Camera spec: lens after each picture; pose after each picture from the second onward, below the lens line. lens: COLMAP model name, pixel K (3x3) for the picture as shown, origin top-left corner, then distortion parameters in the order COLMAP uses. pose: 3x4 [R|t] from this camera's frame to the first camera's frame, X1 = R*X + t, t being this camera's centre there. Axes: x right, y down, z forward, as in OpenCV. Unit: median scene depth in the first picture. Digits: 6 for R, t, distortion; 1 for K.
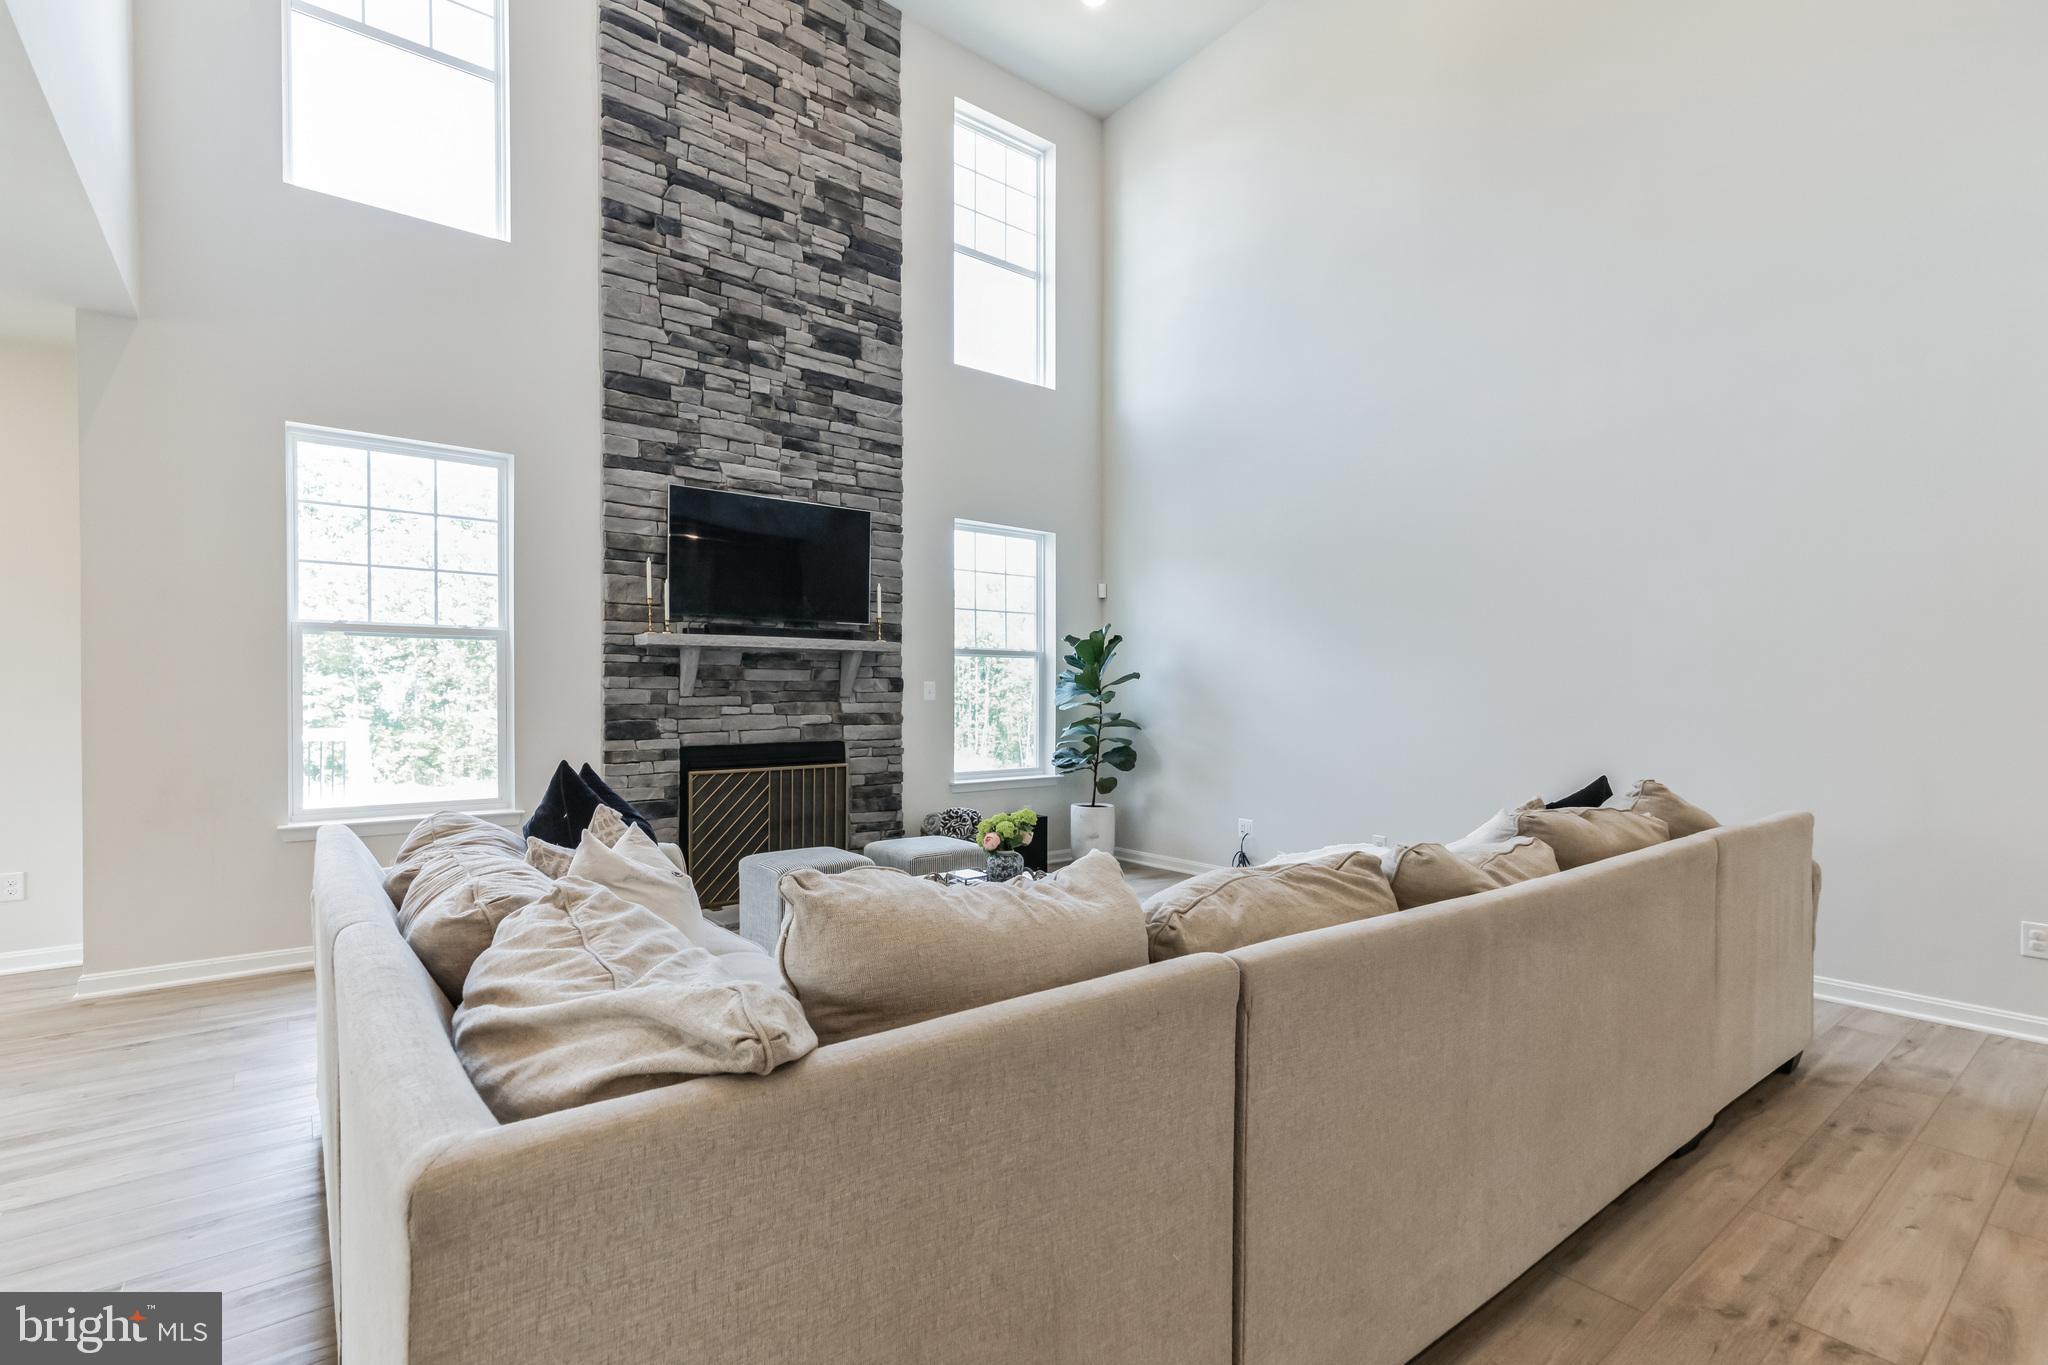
lens RADIAL K [[952.7, 0, 1032.9], [0, 952.7, 705.9], [0, 0, 1]] dist [-0.000949, 0.014123]
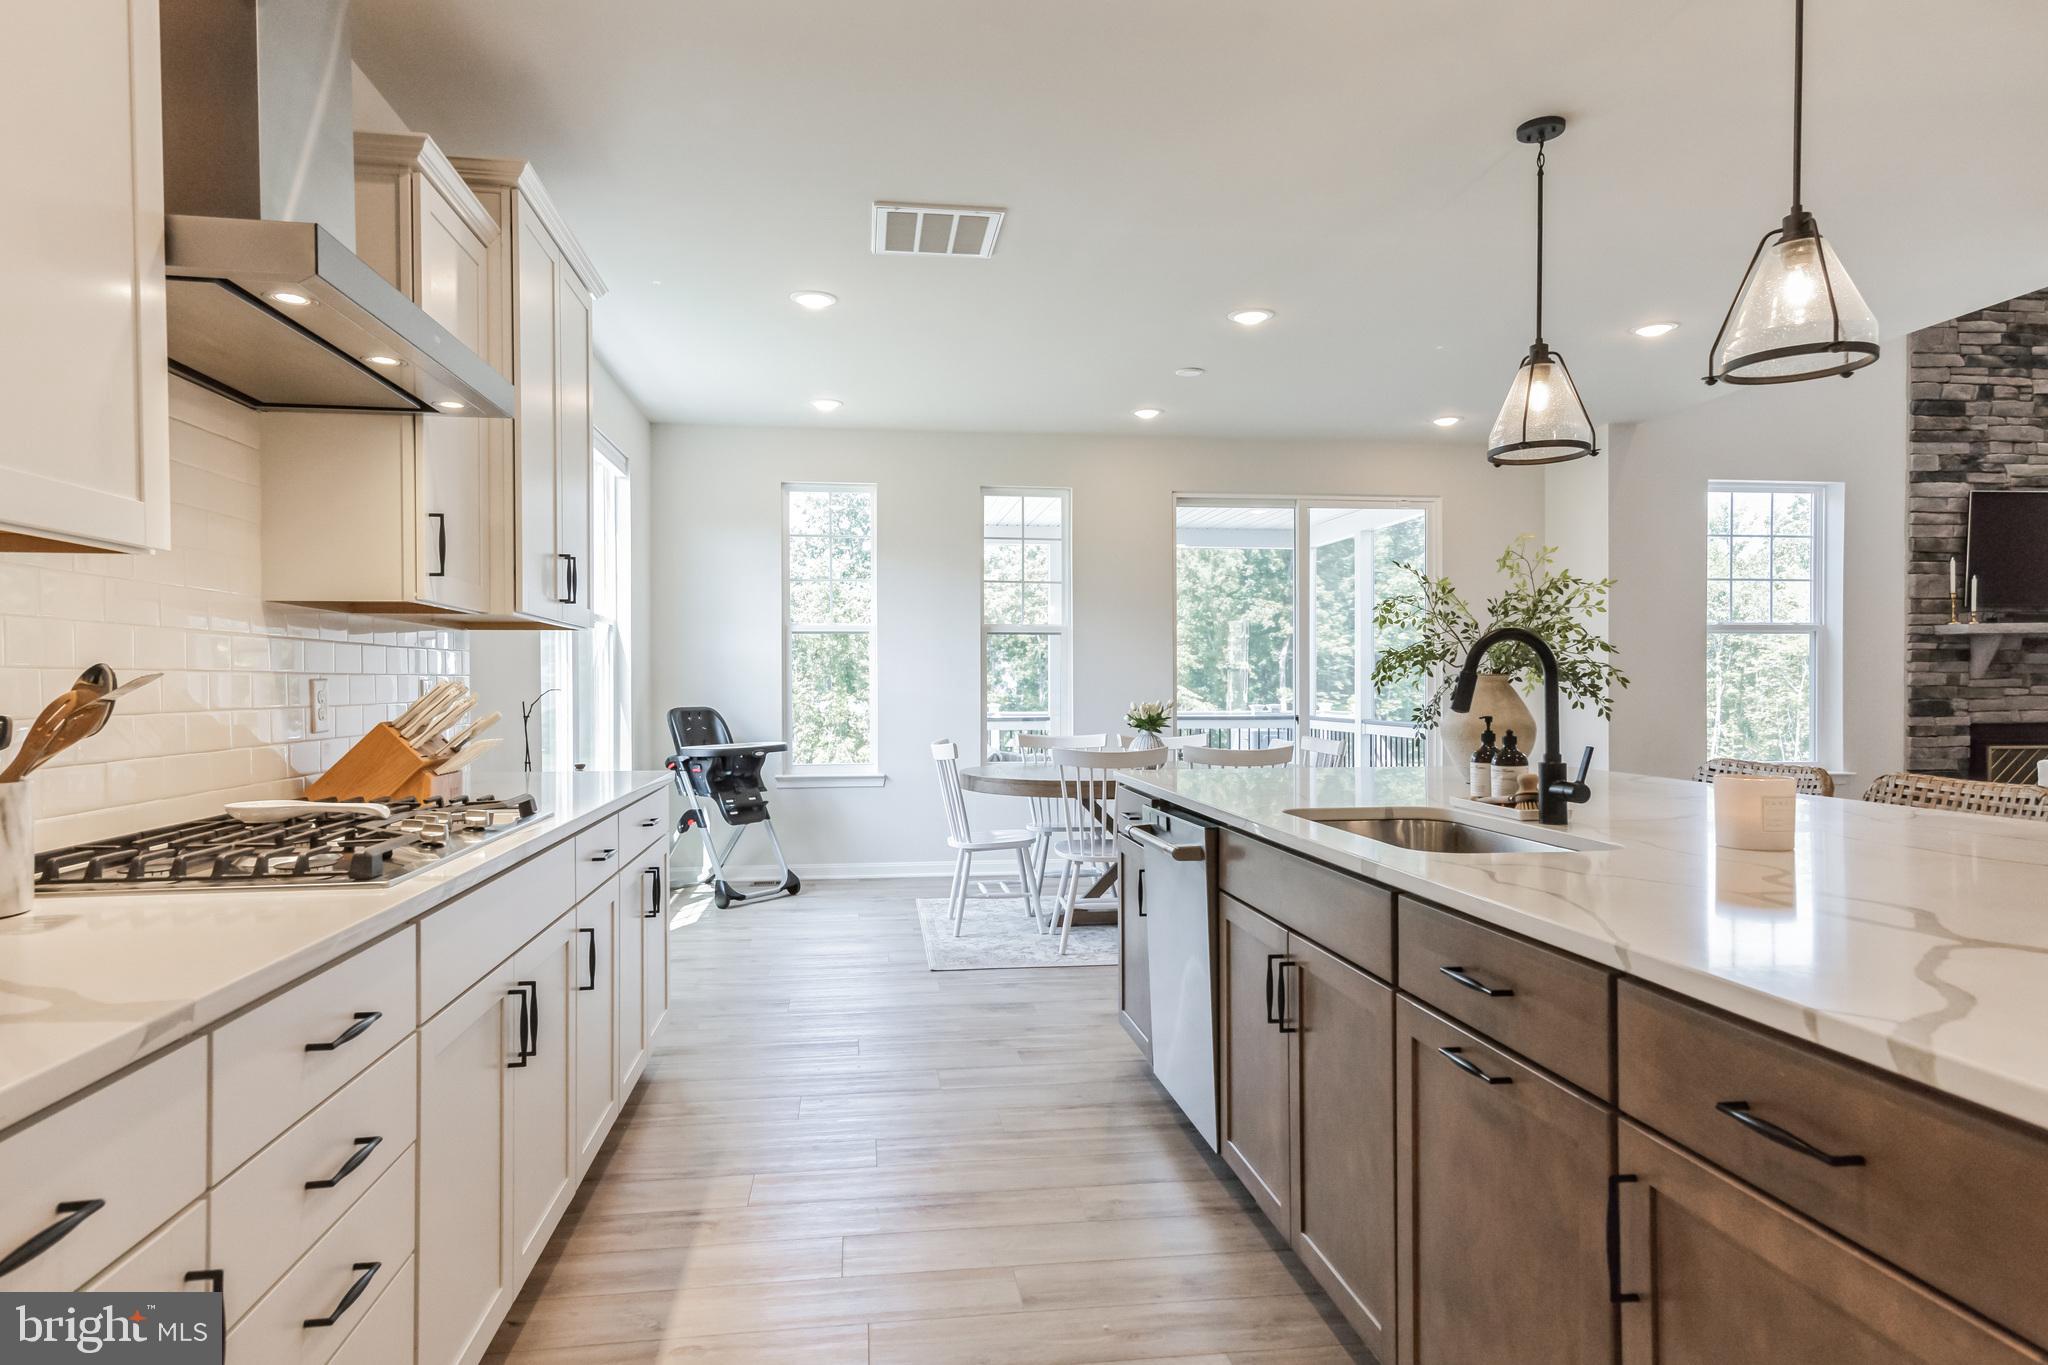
lens RADIAL K [[1187.8, 0, 1018.2], [0, 1187.8, 690.0], [0, 0, 1]] dist [0.033410, 0.000366]
pose [[0.855226, -0.000011, -0.518255, -0.564858], [-0.002511, 0.999988, -0.004165, 0.011654], [0.518249, 0.004863, 0.855216, -0.765714]]
